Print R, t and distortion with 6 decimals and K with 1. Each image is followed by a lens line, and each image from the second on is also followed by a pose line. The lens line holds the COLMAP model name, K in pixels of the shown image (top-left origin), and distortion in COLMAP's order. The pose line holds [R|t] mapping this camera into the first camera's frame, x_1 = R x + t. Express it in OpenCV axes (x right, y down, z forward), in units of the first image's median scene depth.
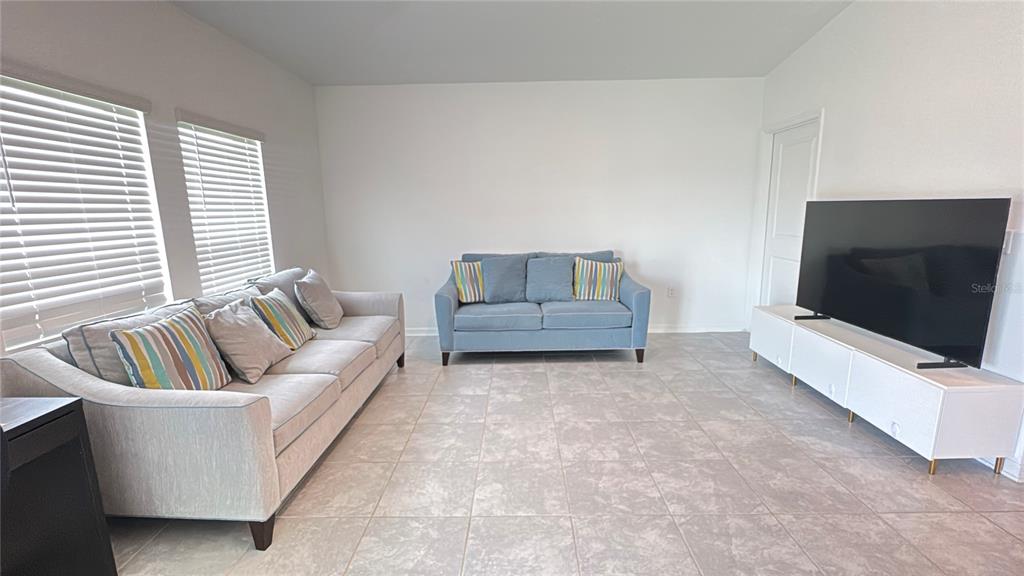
lens RADIAL K [[451.5, 0, 512.2], [0, 451.5, 291.2], [0, 0, 1]] dist [-0.000811, -0.000149]
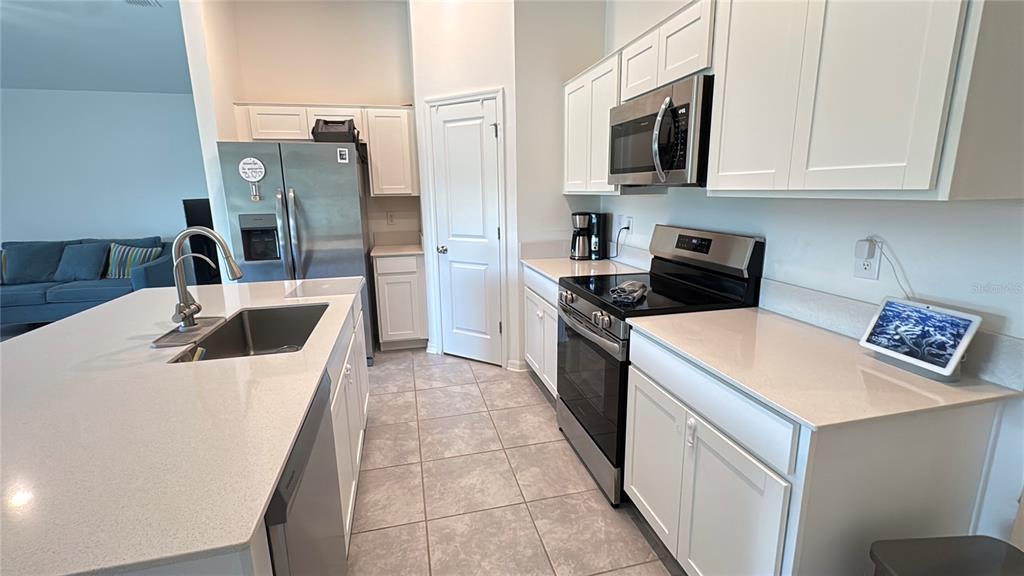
lens RADIAL K [[451.5, 0, 511.8], [0, 451.5, 286.5], [0, 0, 1]] dist [-0.000811, -0.000149]
pose [[0.969555, -0.047158, 0.240291, 1.048974], [0.042036, 0.998767, 0.026399, 0.061862], [-0.241239, -0.015495, 0.970342, -0.487663]]
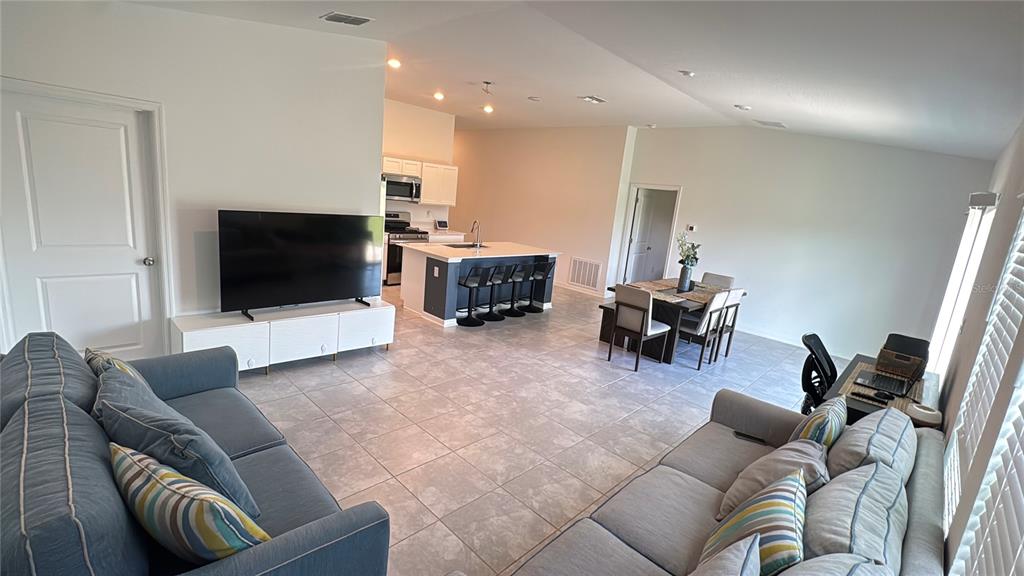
lens RADIAL K [[451.5, 0, 512.1], [0, 451.5, 286.1], [0, 0, 1]] dist [-0.000811, -0.000149]
pose [[-0.725525, -0.192097, 0.660842, -0.496525], [0.038912, 0.947266, 0.318076, -0.318723], [-0.687095, 0.256487, -0.679791, 1.220997]]
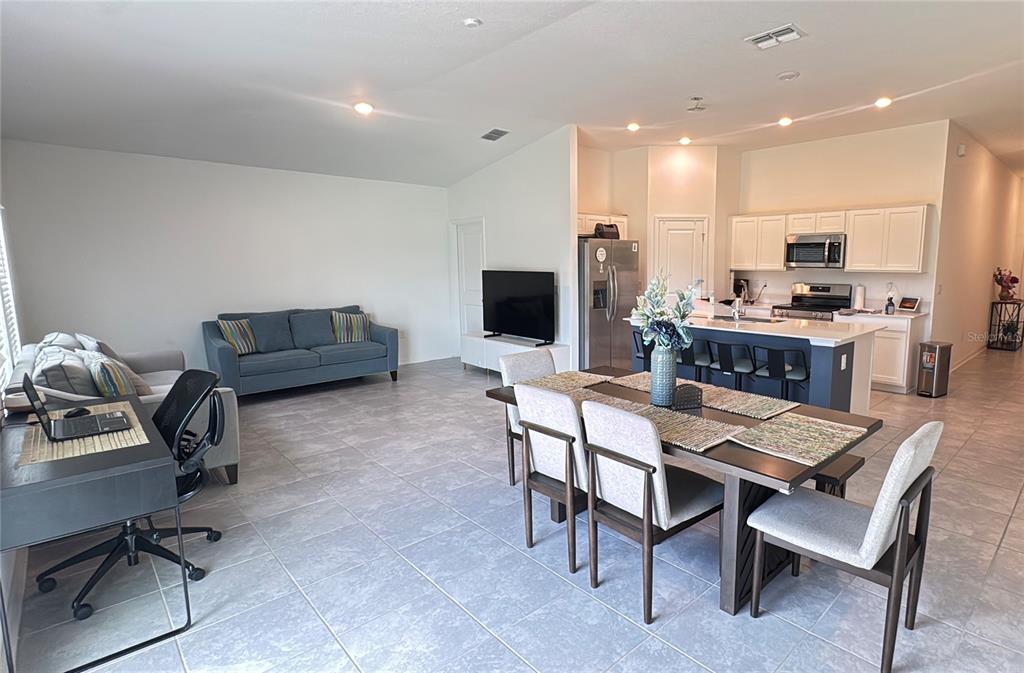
lens RADIAL K [[524.7, 0, 599.1], [0, 524.7, 333.0], [0, 0, 1]] dist [-0.004981, -0.000643]
pose [[0.688574, -0.081572, 0.720564, -0.498957], [0.120048, 0.992765, -0.002332, 0.097865], [-0.715161, 0.088108, 0.693384, -0.685509]]
